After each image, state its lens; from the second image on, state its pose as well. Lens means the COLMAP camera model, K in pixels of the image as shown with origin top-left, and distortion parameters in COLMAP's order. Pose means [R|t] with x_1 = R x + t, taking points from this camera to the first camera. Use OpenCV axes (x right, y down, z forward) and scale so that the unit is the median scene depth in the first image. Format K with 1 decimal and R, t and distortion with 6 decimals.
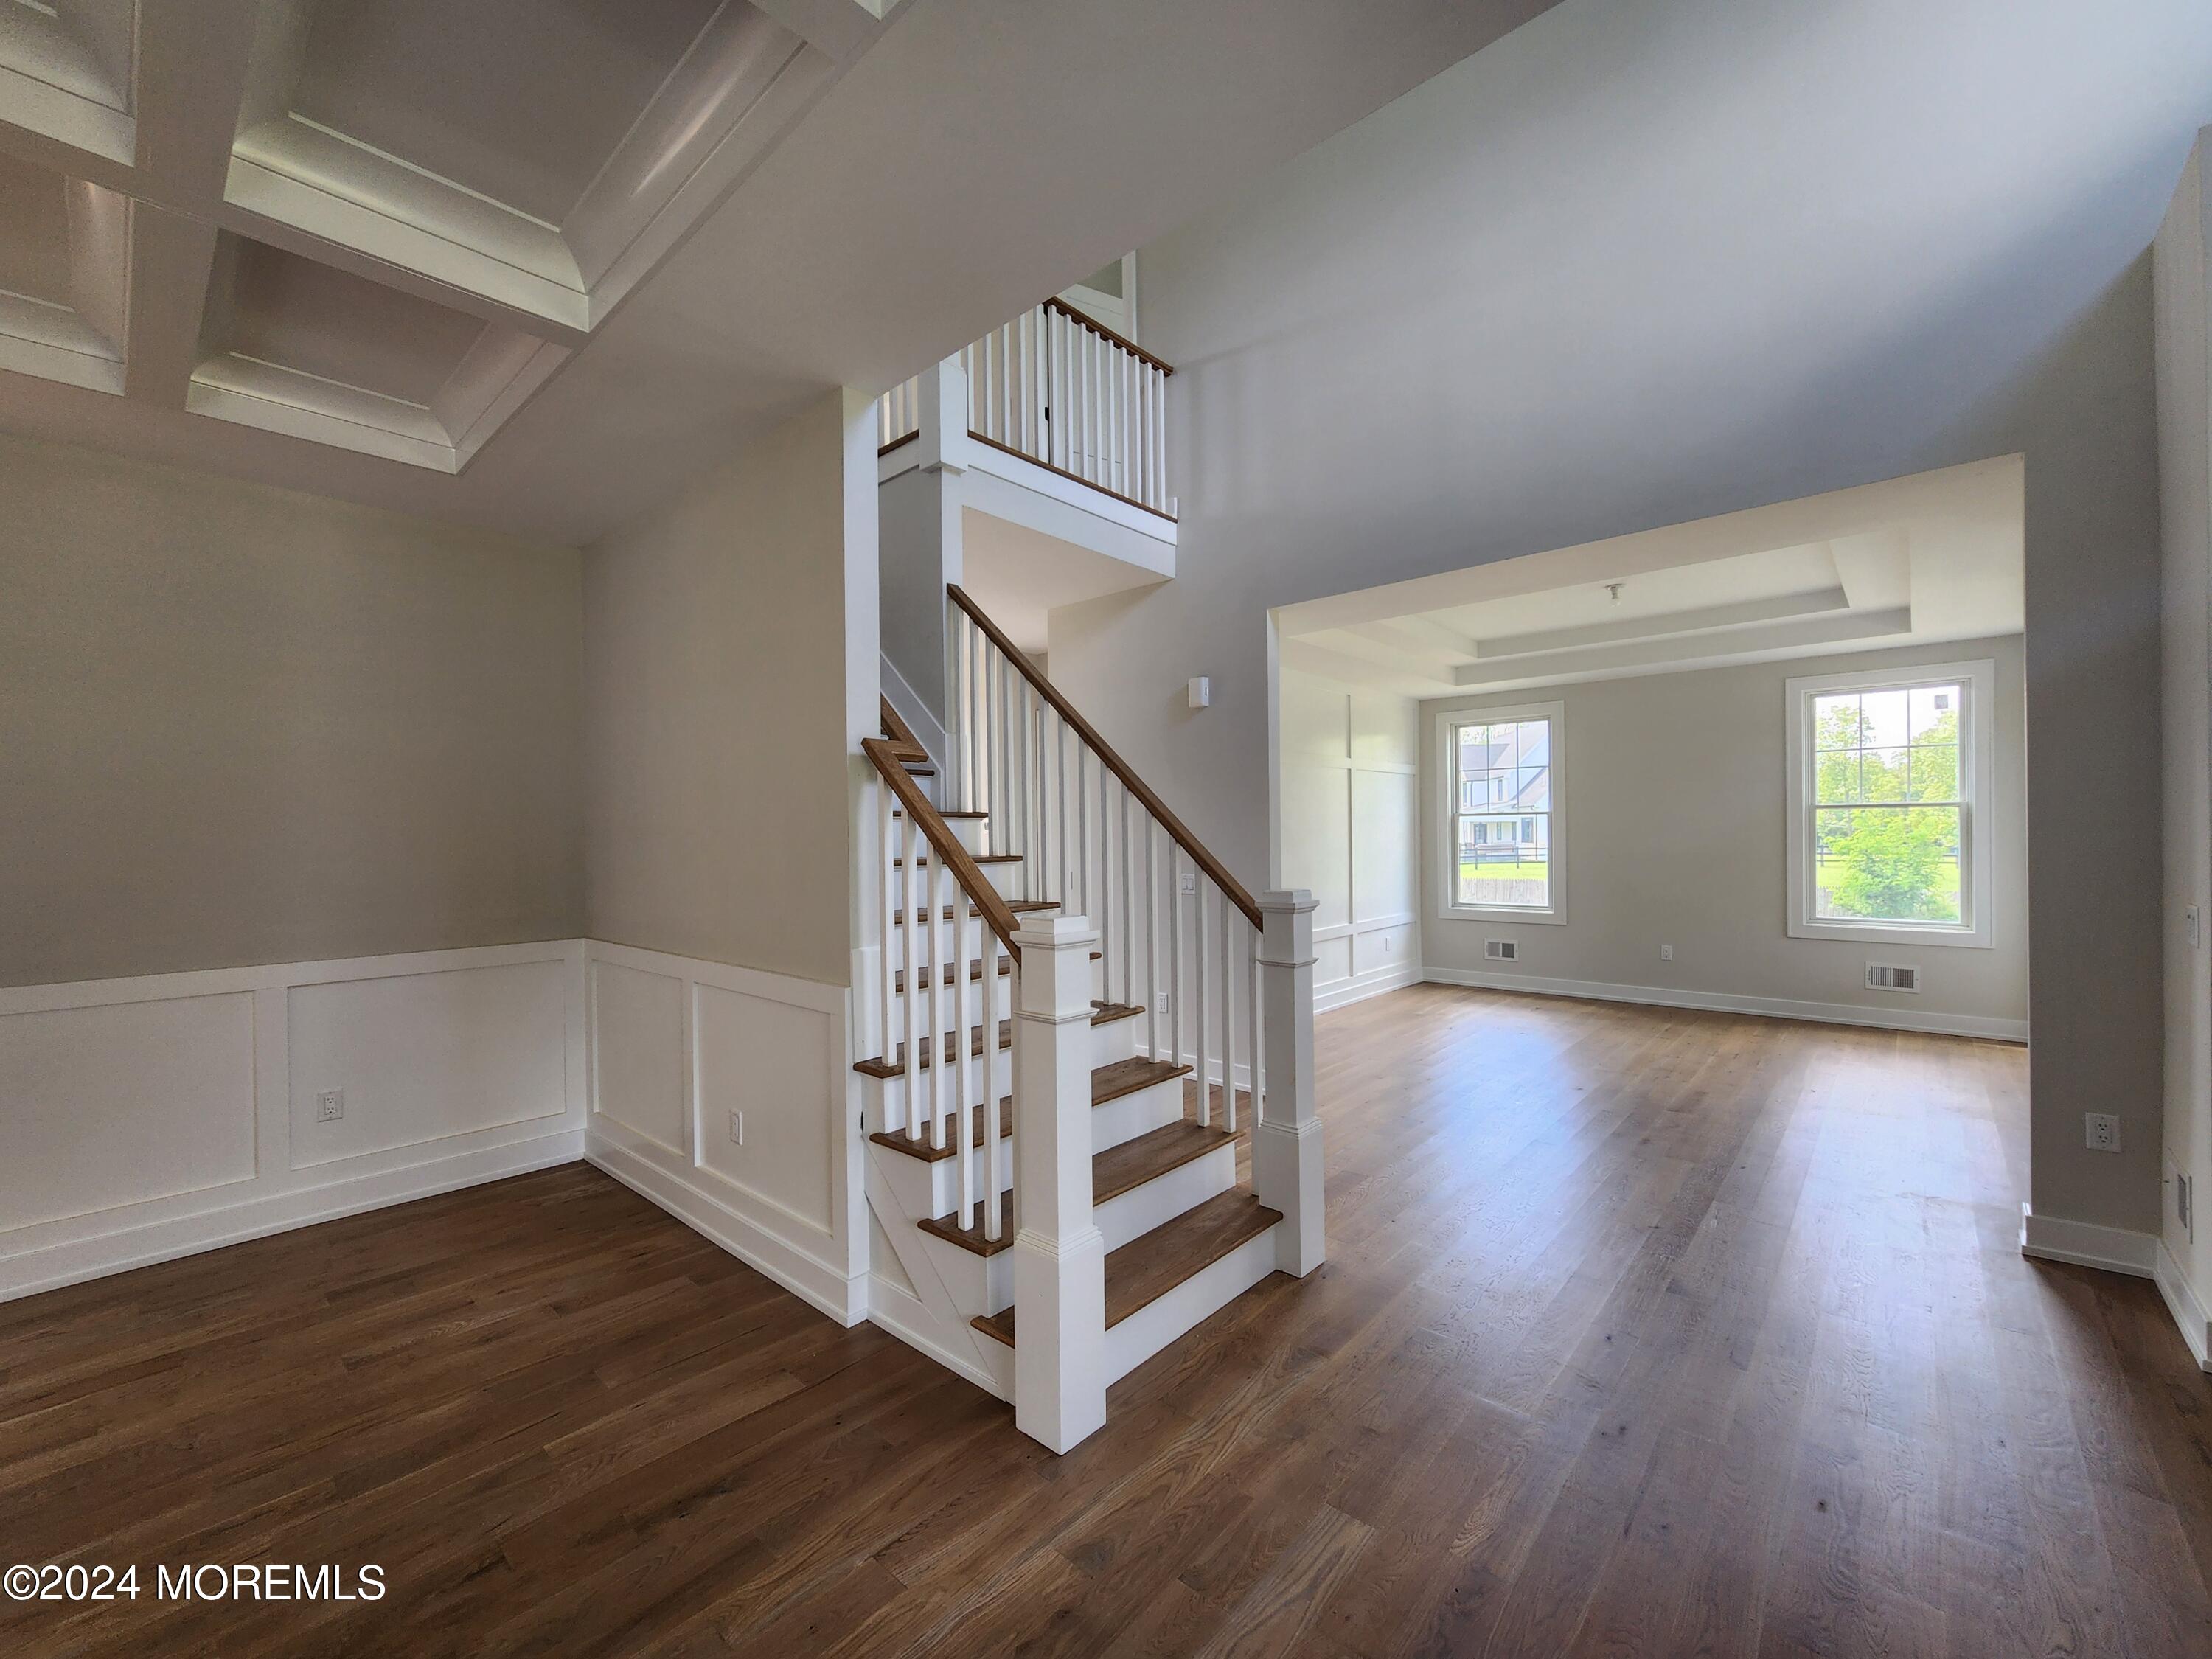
lens RADIAL K [[901.0, 0, 1114.1], [0, 901.0, 833.1], [0, 0, 1]] dist [-0.000447, -0.000227]
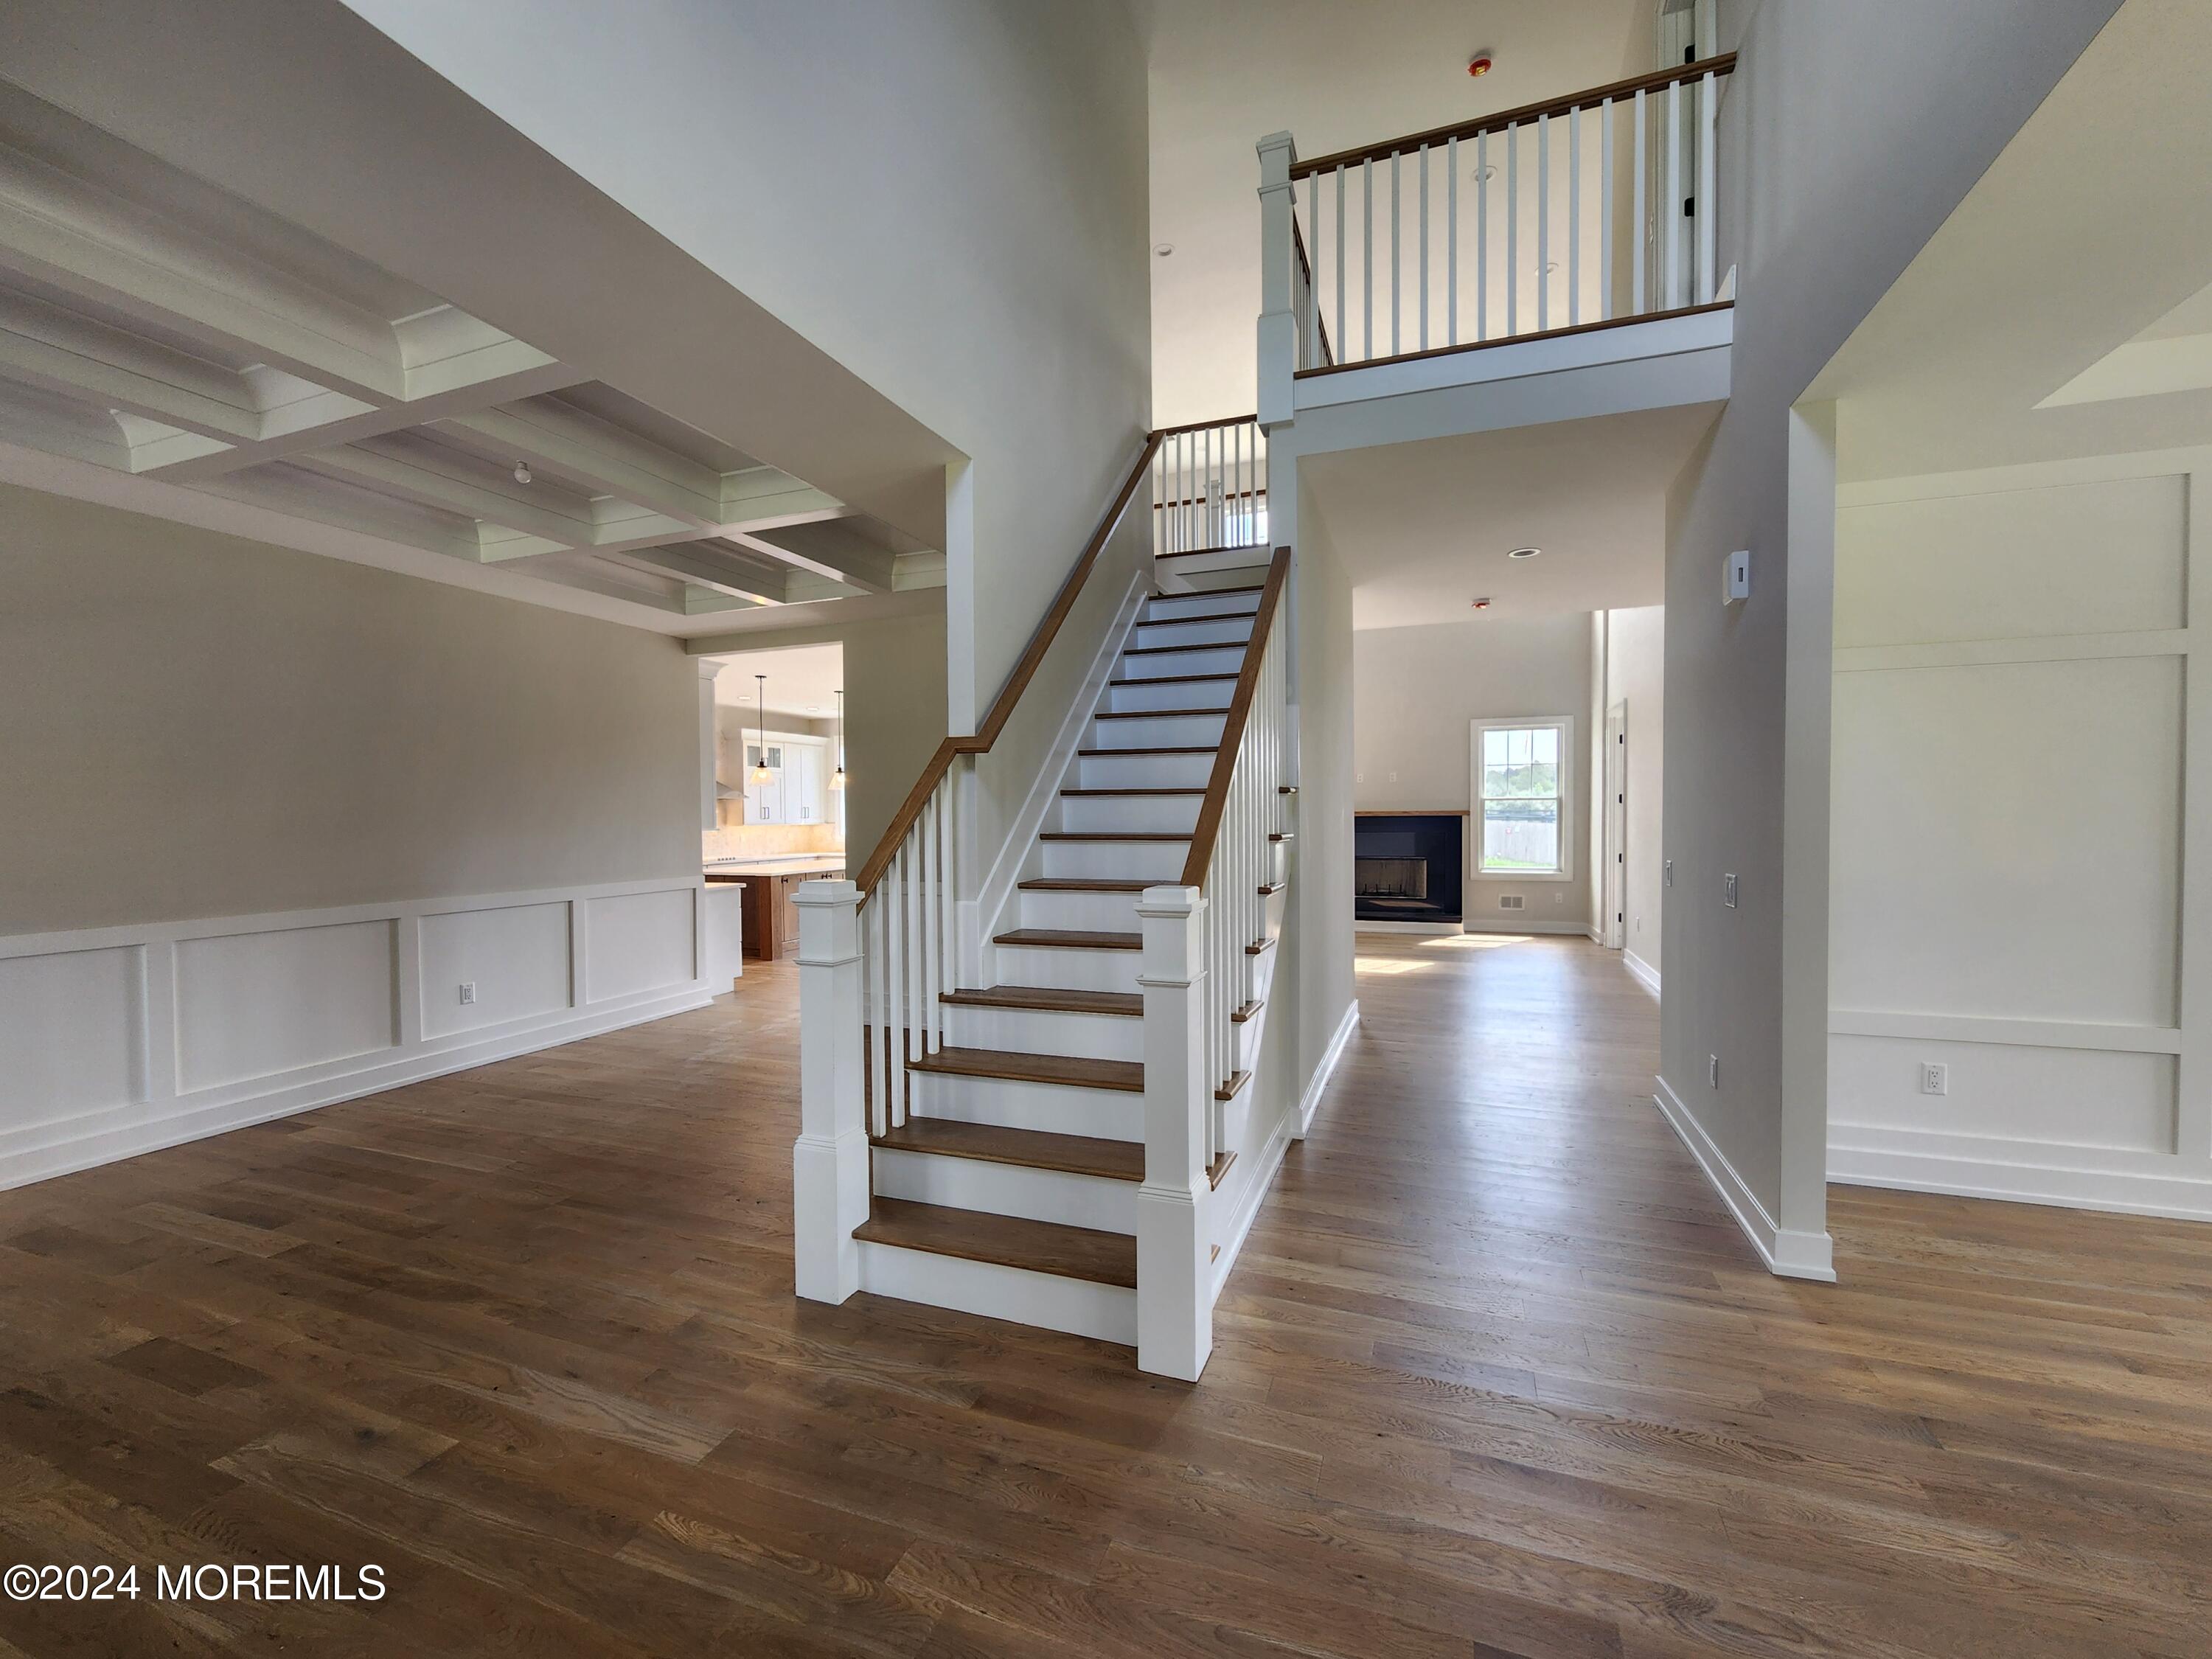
lens RADIAL K [[904.9, 0, 1117.3], [0, 904.9, 844.3], [0, 0, 1]] dist [0.000949, -0.000614]
pose [[0.363540, 0.043522, -0.930561, 1.007067], [0.000970, 0.998890, 0.047096, -0.017896], [0.931578, -0.018024, 0.363094, 0.748871]]
